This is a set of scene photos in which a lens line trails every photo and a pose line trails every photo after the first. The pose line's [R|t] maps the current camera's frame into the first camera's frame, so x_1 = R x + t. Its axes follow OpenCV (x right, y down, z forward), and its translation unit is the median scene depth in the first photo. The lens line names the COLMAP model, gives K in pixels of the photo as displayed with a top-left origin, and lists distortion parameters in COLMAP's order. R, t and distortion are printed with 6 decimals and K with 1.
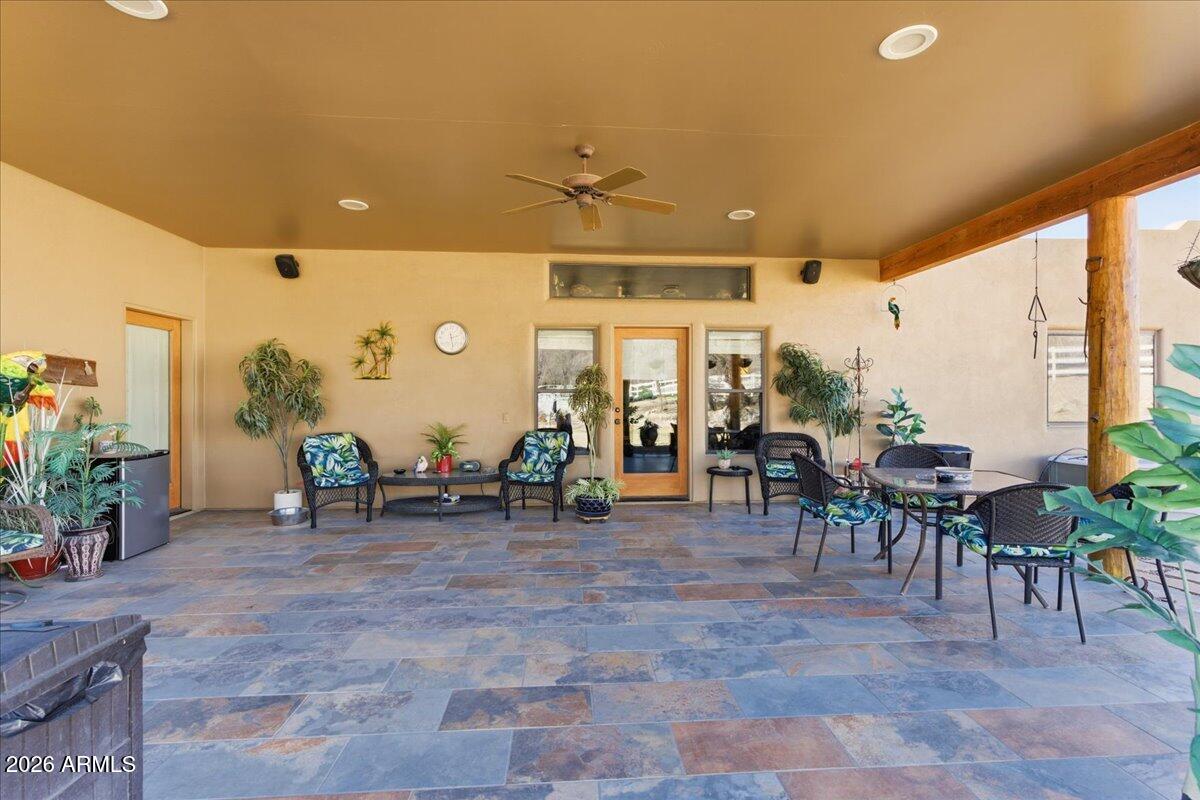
lens RADIAL K [[539.4, 0, 600.7], [0, 539.4, 392.1], [0, 0, 1]] dist [-0.001573, 0.000205]
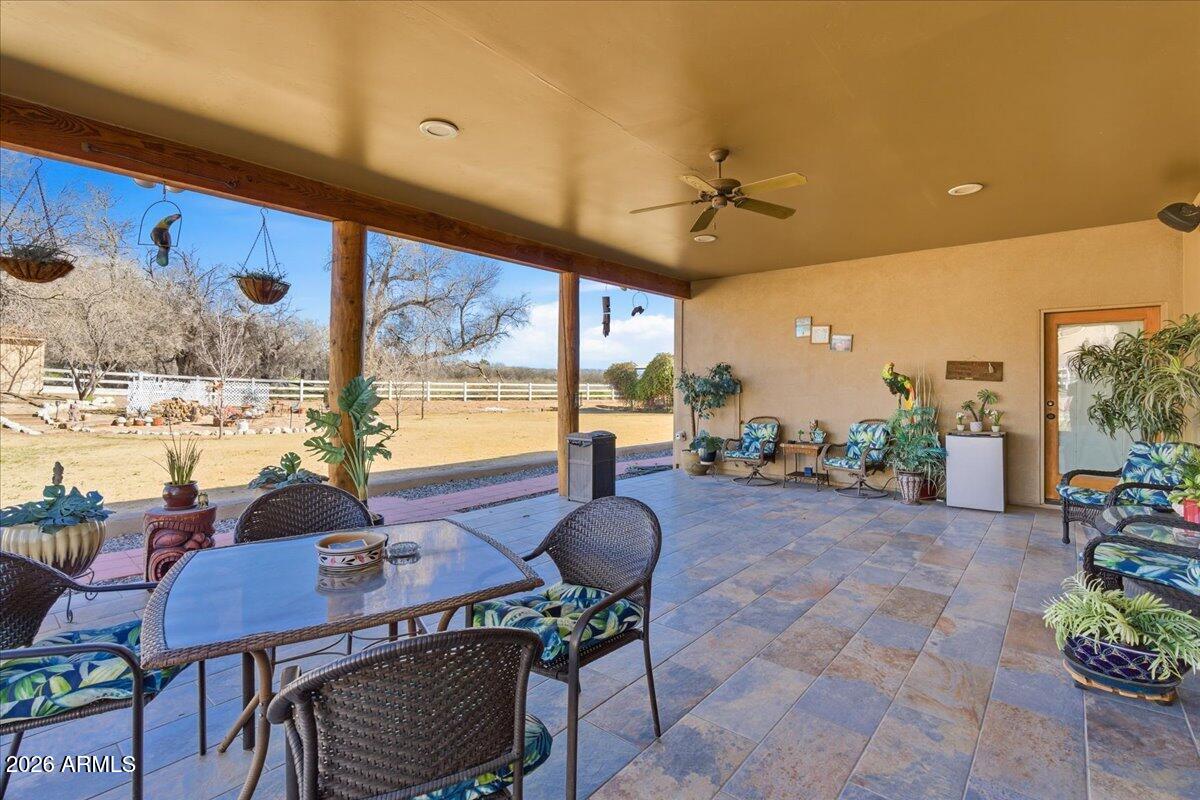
lens RADIAL K [[539.4, 0, 600.7], [0, 539.4, 392.1], [0, 0, 1]] dist [-0.001573, 0.000205]
pose [[-0.706202, 0.004140, -0.707998, 0.673549], [0.001212, 0.999989, 0.004639, 0.008045], [0.708009, 0.002418, -0.706199, 1.224676]]
